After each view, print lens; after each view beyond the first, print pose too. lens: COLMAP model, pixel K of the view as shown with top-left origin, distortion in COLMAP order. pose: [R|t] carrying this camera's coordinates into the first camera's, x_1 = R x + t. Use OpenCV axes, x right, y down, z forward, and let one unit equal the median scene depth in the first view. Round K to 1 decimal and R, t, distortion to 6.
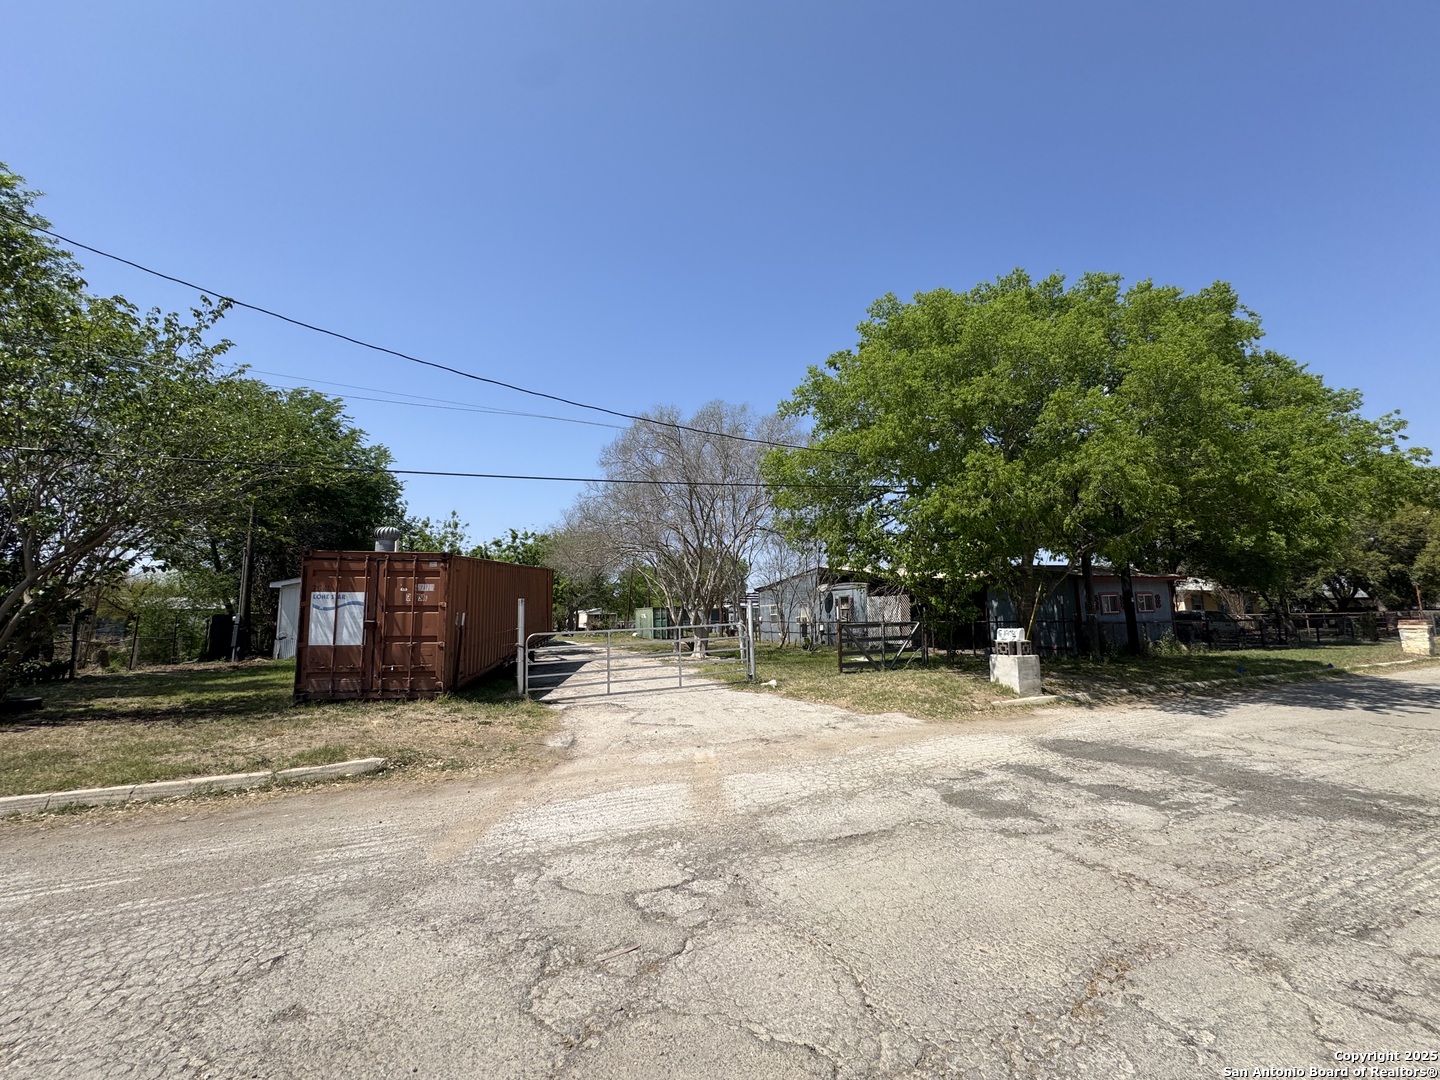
lens RADIAL K [[573.1, 0, 720.8], [0, 573.1, 542.7], [0, 0, 1]] dist [-0.003950, 0.000545]
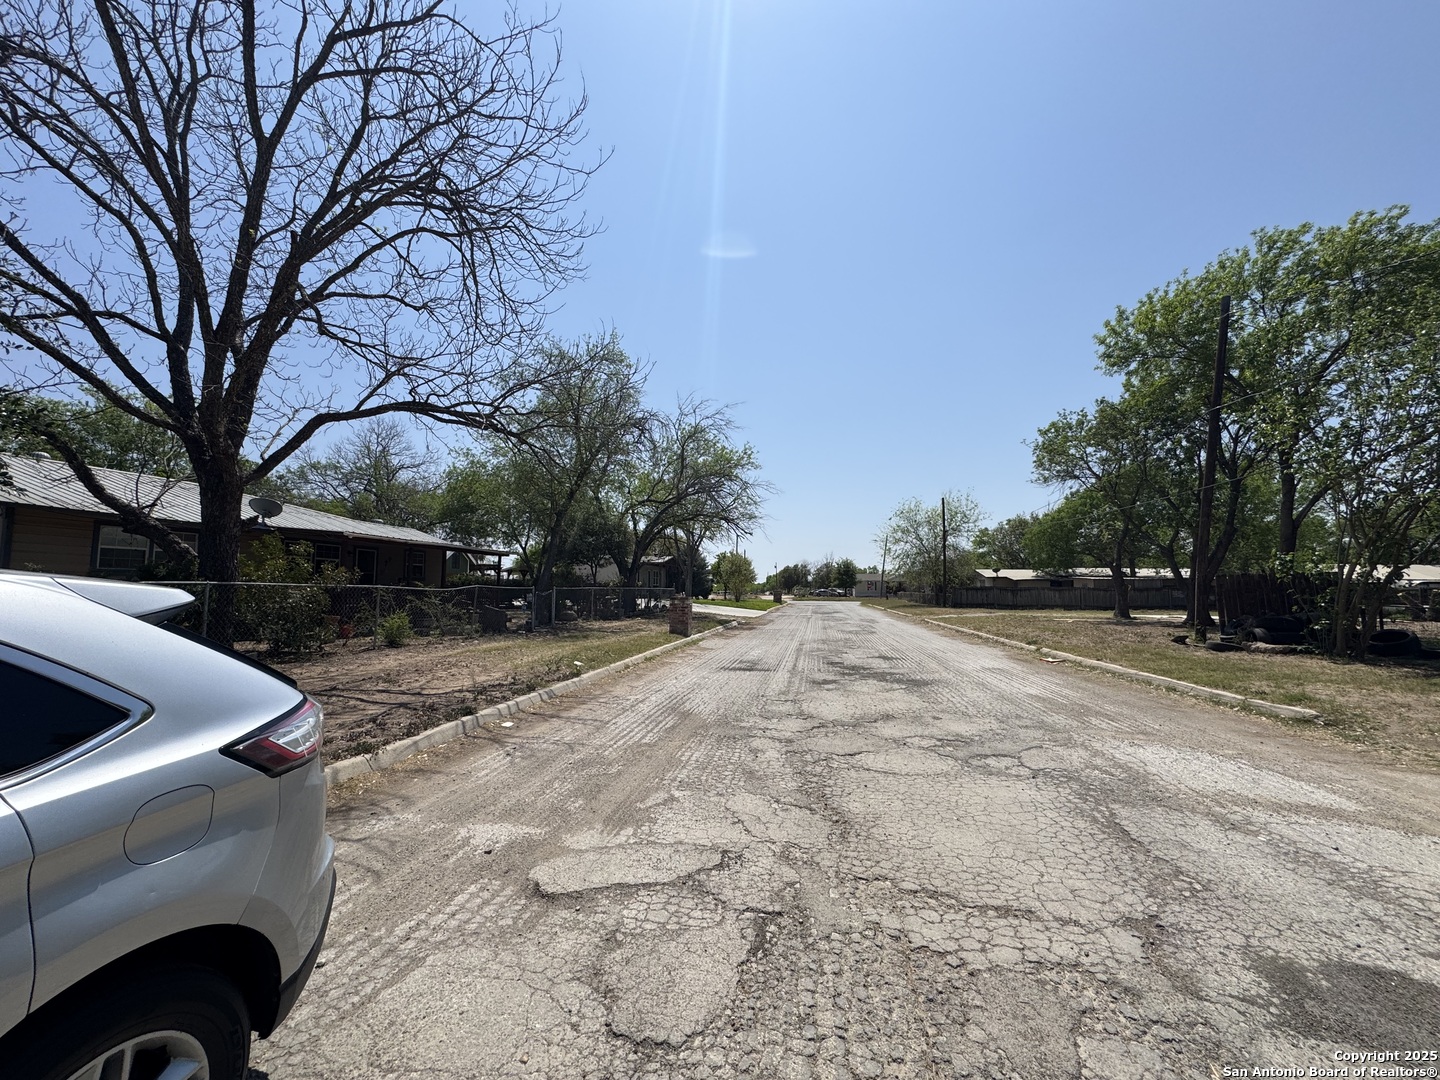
lens RADIAL K [[573.1, 0, 719.8], [0, 573.1, 538.1], [0, 0, 1]] dist [-0.003950, 0.000545]
pose [[-0.566490, -0.065523, -0.821460, 0.590596], [0.111786, 0.981510, -0.155379, 0.064433], [0.816451, -0.179848, -0.548691, 0.472627]]
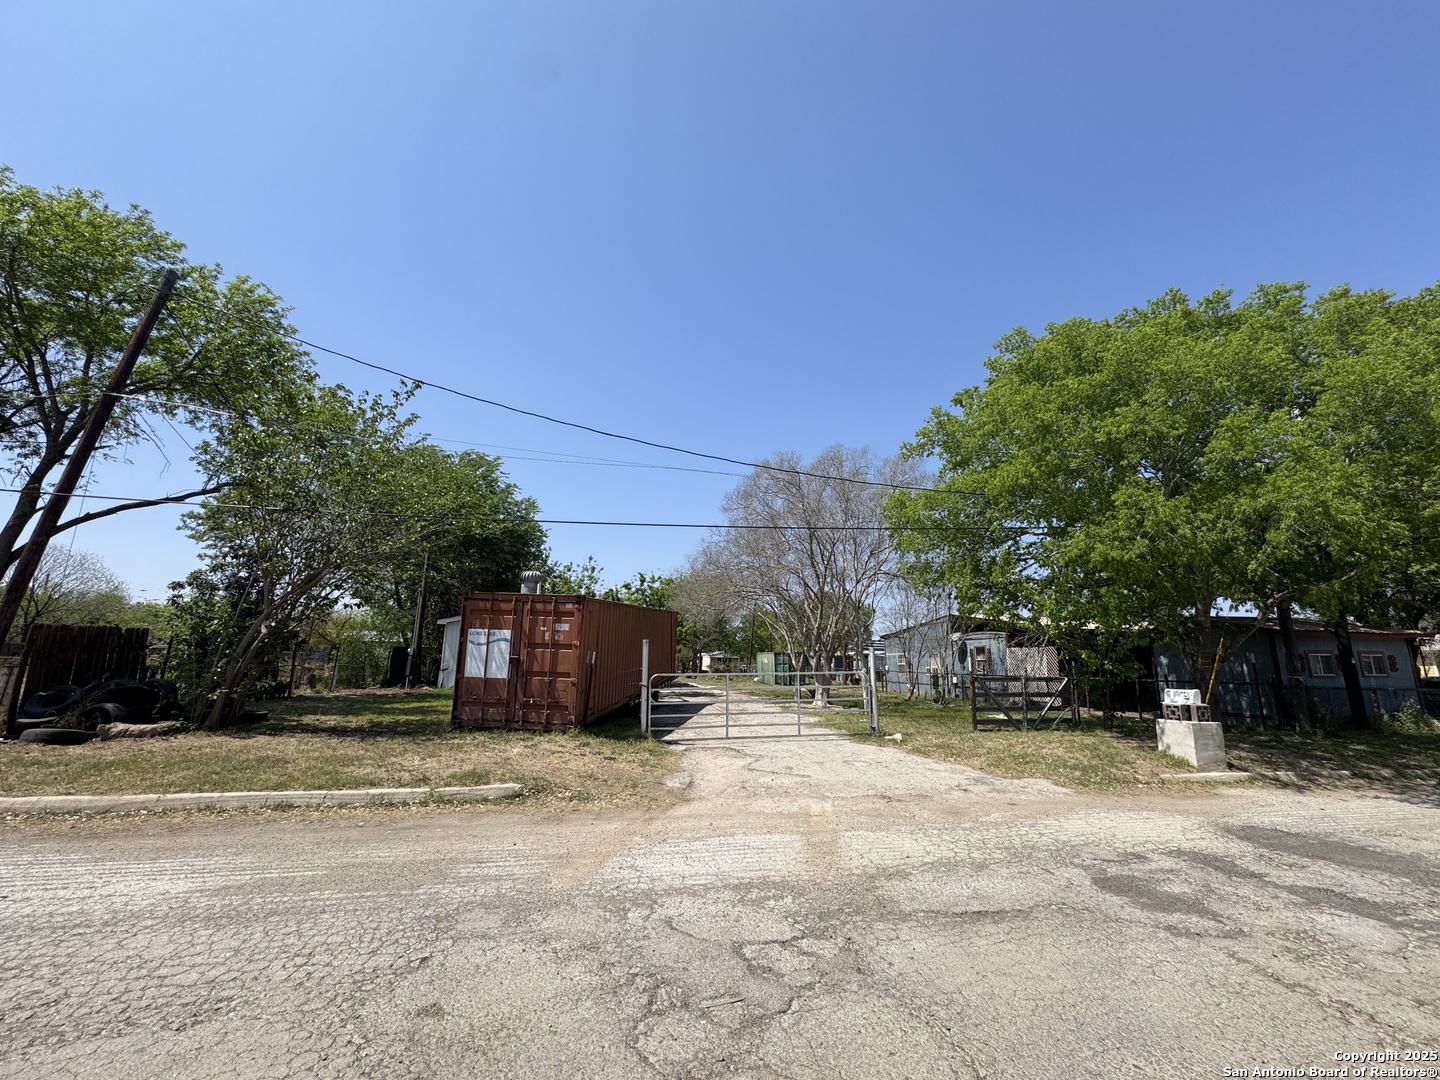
lens RADIAL K [[573.1, 0, 720.2], [0, 573.1, 543.2], [0, 0, 1]] dist [-0.003950, 0.000545]
pose [[0.977353, -0.009044, -0.211420, 0.009548], [-0.007047, 0.997141, -0.075234, -0.000905], [0.211496, 0.075020, 0.974495, -0.008450]]
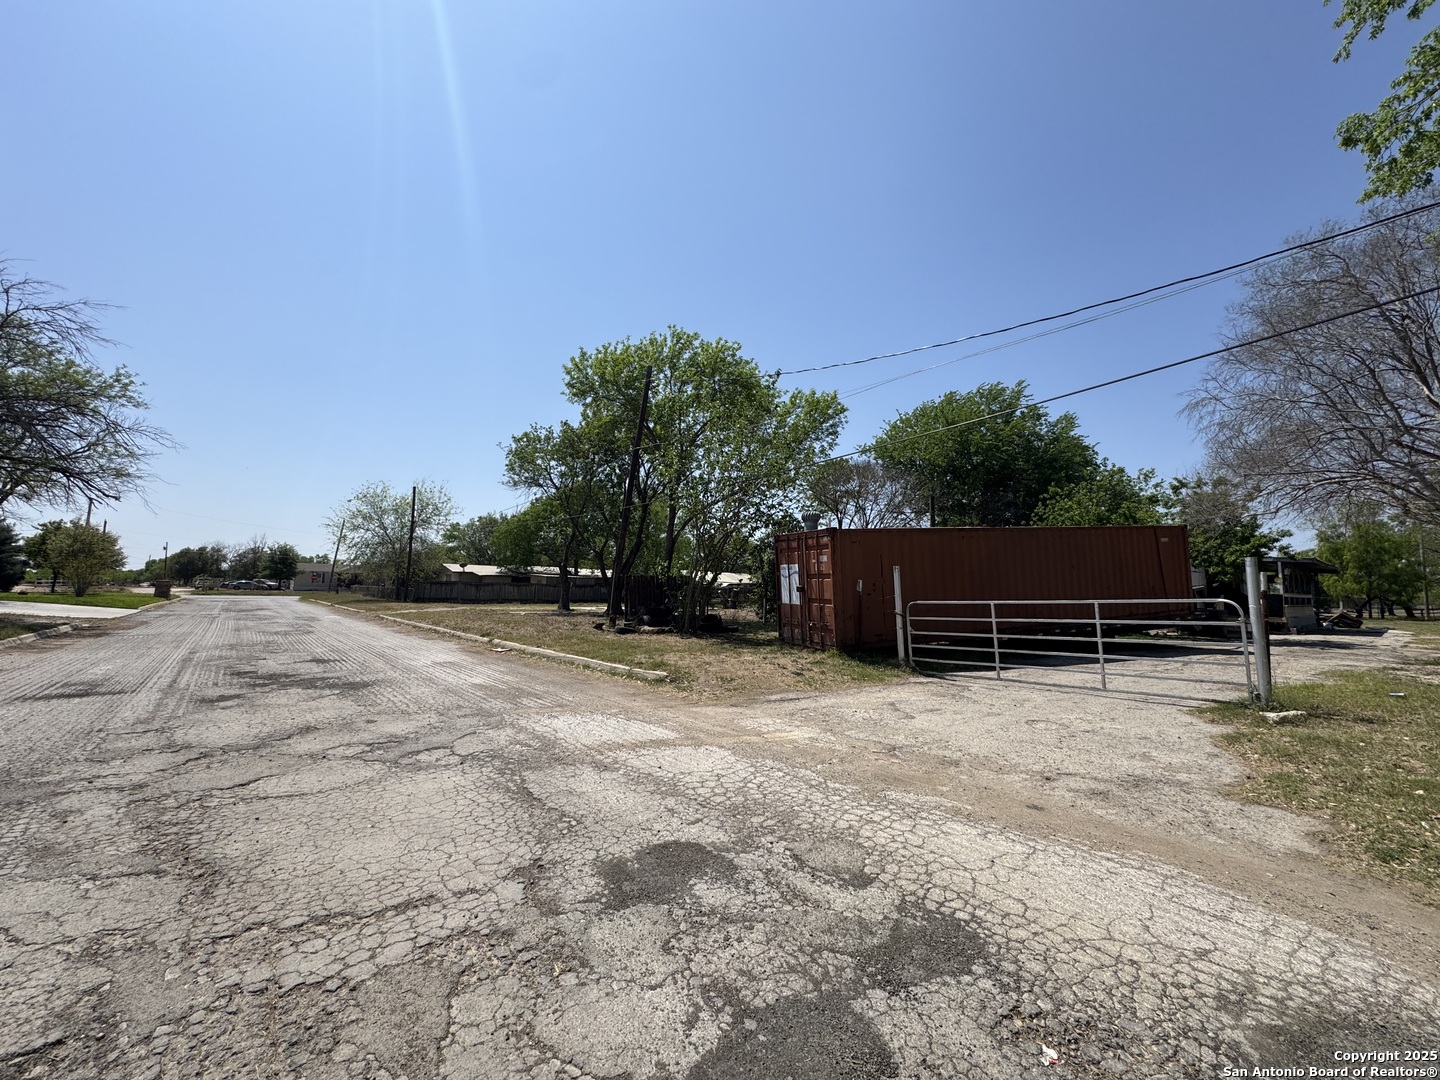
lens RADIAL K [[573.1, 0, 719.9], [0, 573.1, 538.3], [0, 0, 1]] dist [-0.003950, 0.000545]
pose [[0.262135, -0.071654, -0.962367, 0.589339], [0.108149, 0.993139, -0.044487, 0.067556], [0.958952, -0.092417, 0.268086, 0.489789]]
